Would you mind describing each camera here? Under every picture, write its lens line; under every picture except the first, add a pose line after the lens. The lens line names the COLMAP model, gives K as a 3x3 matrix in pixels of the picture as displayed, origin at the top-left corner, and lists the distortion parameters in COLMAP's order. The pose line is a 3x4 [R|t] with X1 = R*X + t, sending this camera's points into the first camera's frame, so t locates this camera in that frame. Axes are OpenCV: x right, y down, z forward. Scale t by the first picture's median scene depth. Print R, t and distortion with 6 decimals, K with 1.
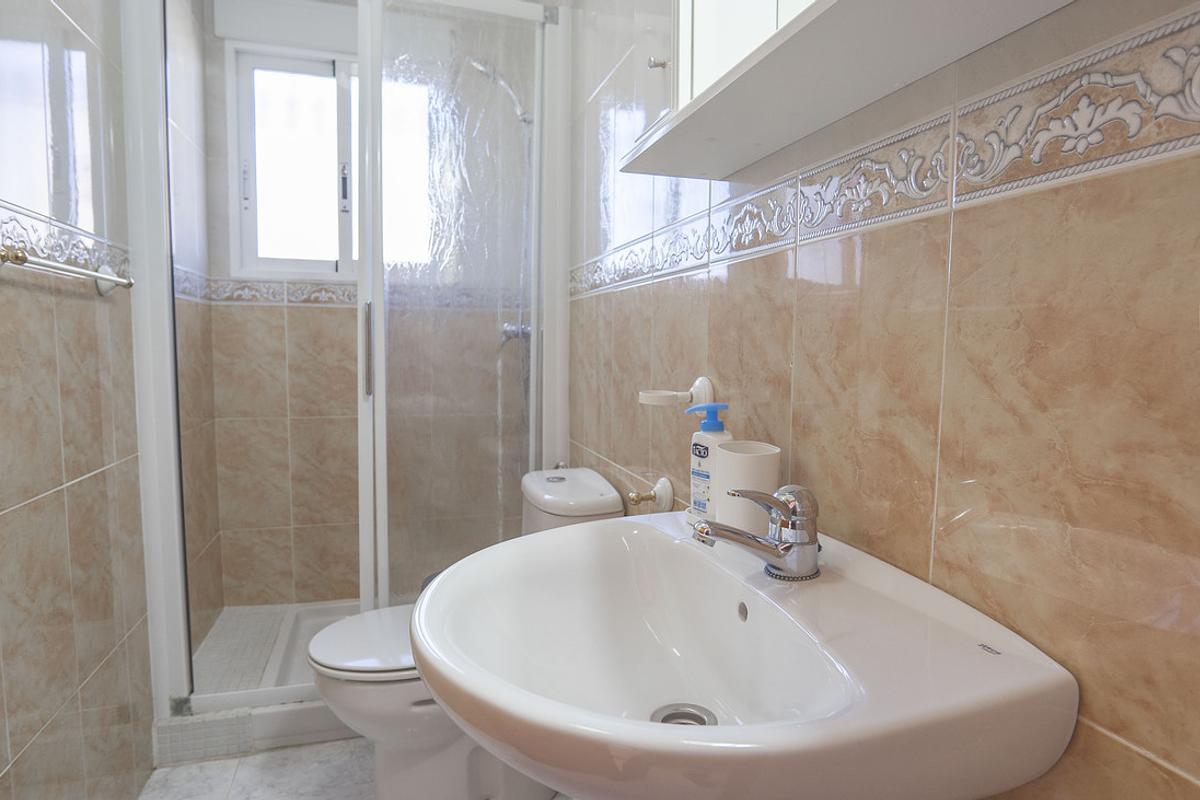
lens RADIAL K [[685.2, 0, 601.5], [0, 685.2, 402.0], [0, 0, 1]] dist [-0.025863, 0.006915]
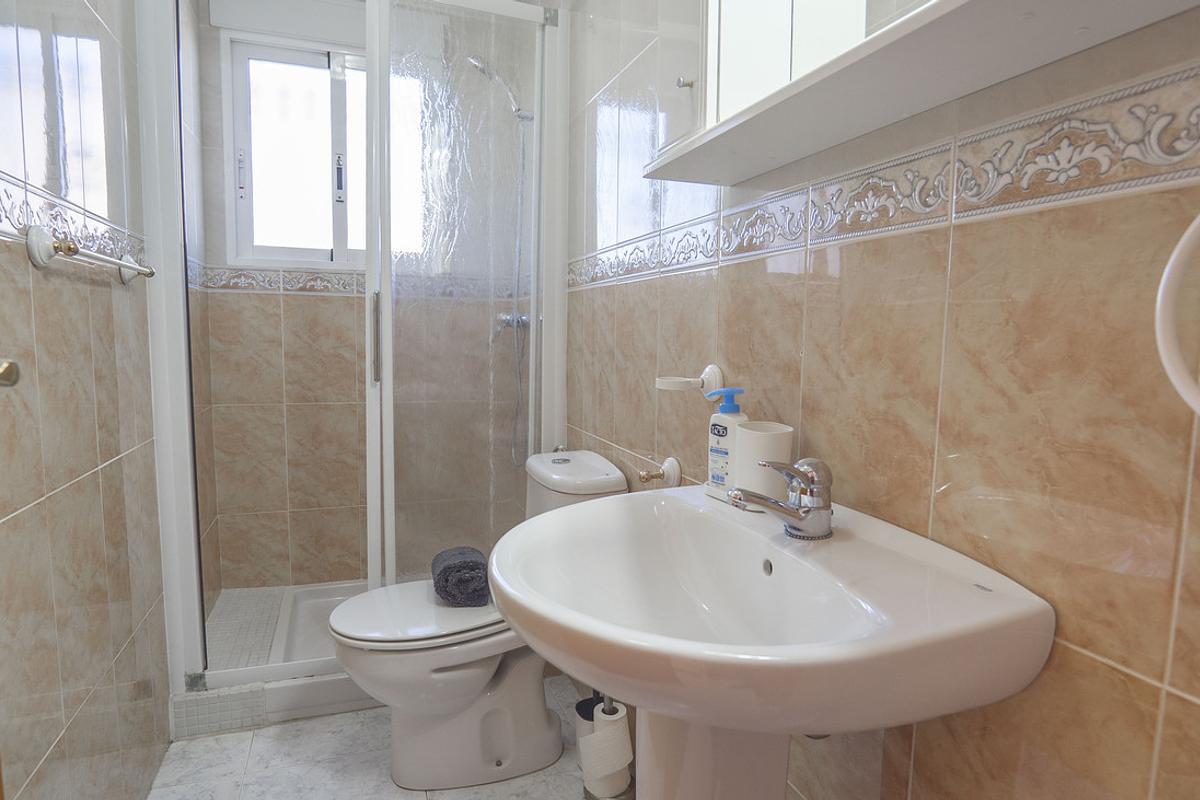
lens RADIAL K [[685.2, 0, 598.5], [0, 685.2, 401.1], [0, 0, 1]] dist [-0.025863, 0.006915]
pose [[0.998644, 0.000421, 0.052065, -0.088766], [-0.001253, 0.999872, 0.015951, 0.004515], [-0.052052, -0.015995, 0.998516, -0.087290]]
